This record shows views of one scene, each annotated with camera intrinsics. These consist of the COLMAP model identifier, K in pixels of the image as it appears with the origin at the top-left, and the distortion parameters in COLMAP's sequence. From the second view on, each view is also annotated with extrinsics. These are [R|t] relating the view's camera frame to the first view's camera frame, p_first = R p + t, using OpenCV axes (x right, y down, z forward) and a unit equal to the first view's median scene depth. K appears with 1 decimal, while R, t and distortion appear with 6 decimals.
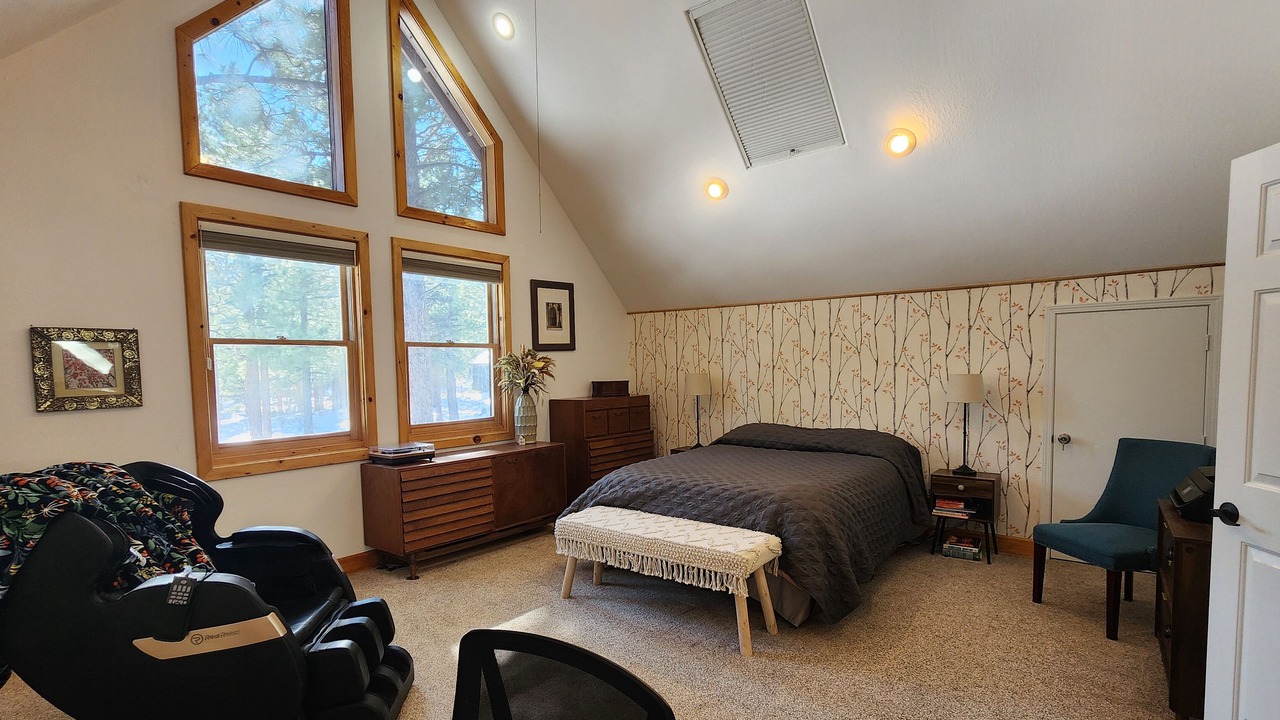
lens RADIAL K [[602.0, 0, 632.2], [0, 602.0, 399.3], [0, 0, 1]] dist [0.002385, 0.000211]
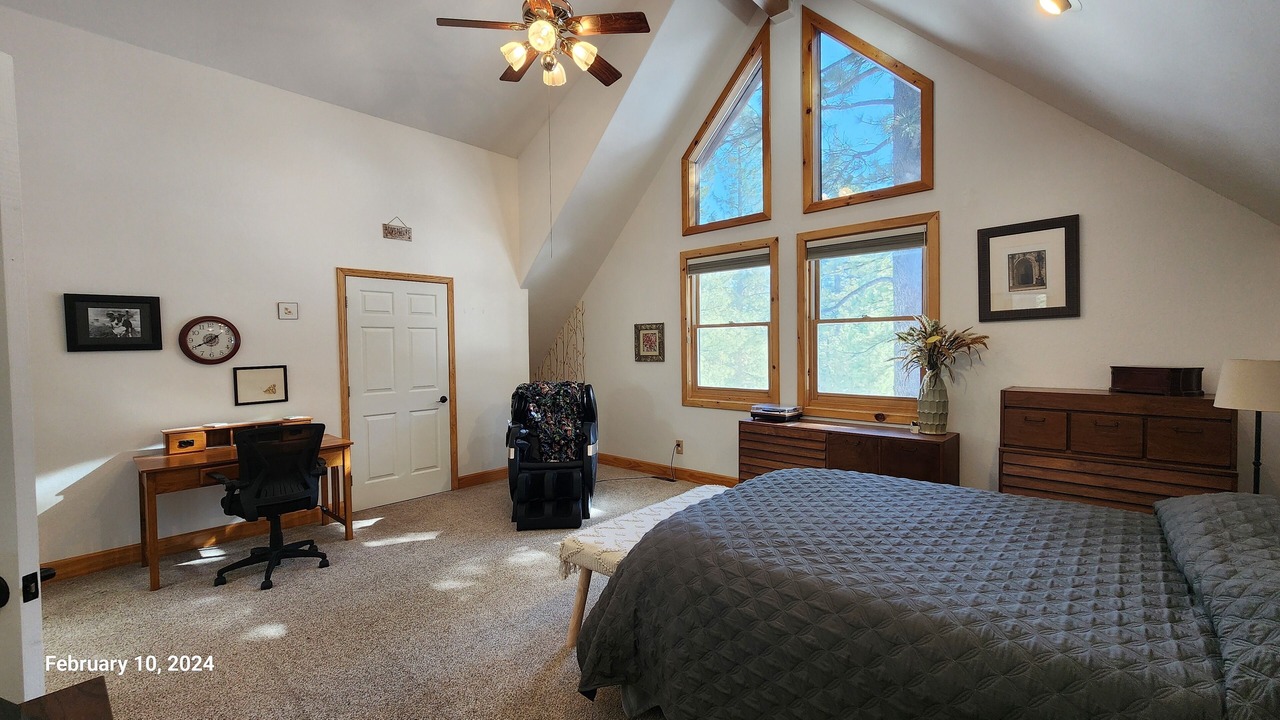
lens RADIAL K [[525.6, 0, 636.0], [0, 525.6, 358.9], [0, 0, 1]] dist [0.000662, 0.000522]
pose [[-0.057574, 0.043386, -0.997398, 0.671281], [-0.045479, 0.997904, 0.046033, -0.053302], [0.997305, 0.048011, -0.055480, 0.740449]]
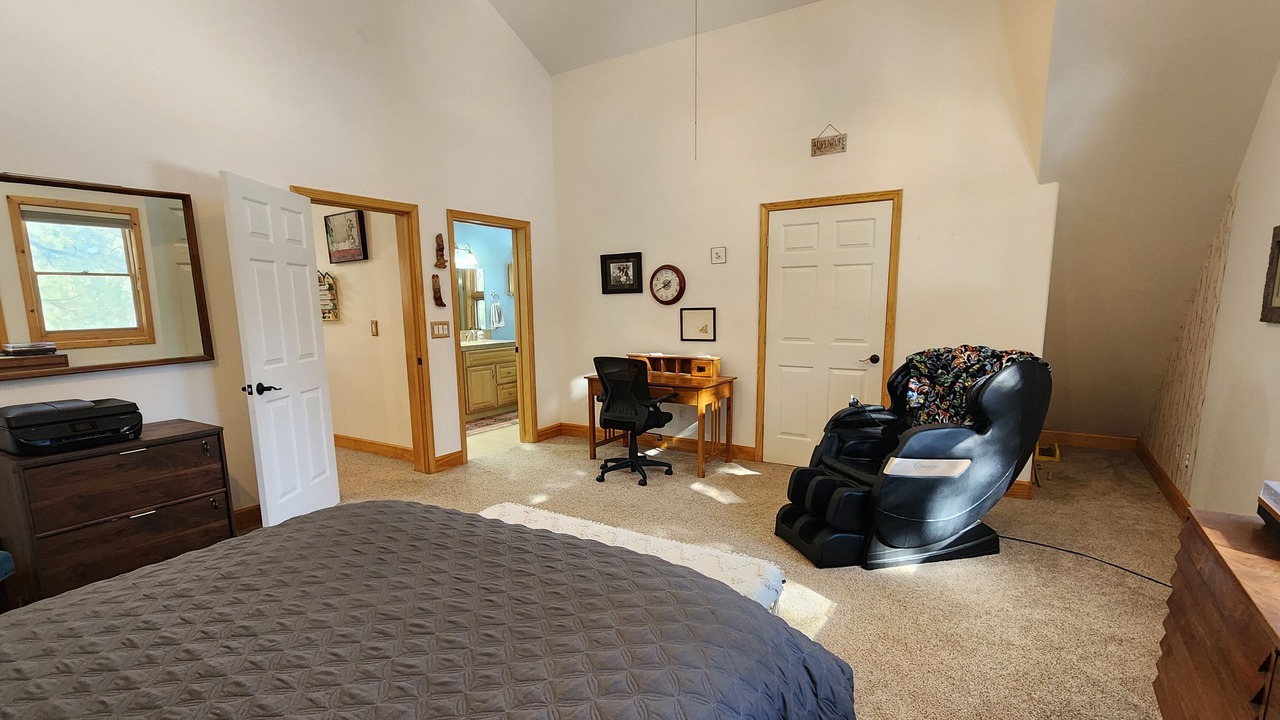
lens RADIAL K [[602.0, 0, 632.2], [0, 602.0, 399.3], [0, 0, 1]] dist [0.002385, 0.000211]
pose [[-0.993524, 0.047423, -0.103256, -1.105779], [0.023066, 0.973994, 0.225395, -0.080116], [0.111260, 0.221553, -0.968780, 2.080489]]
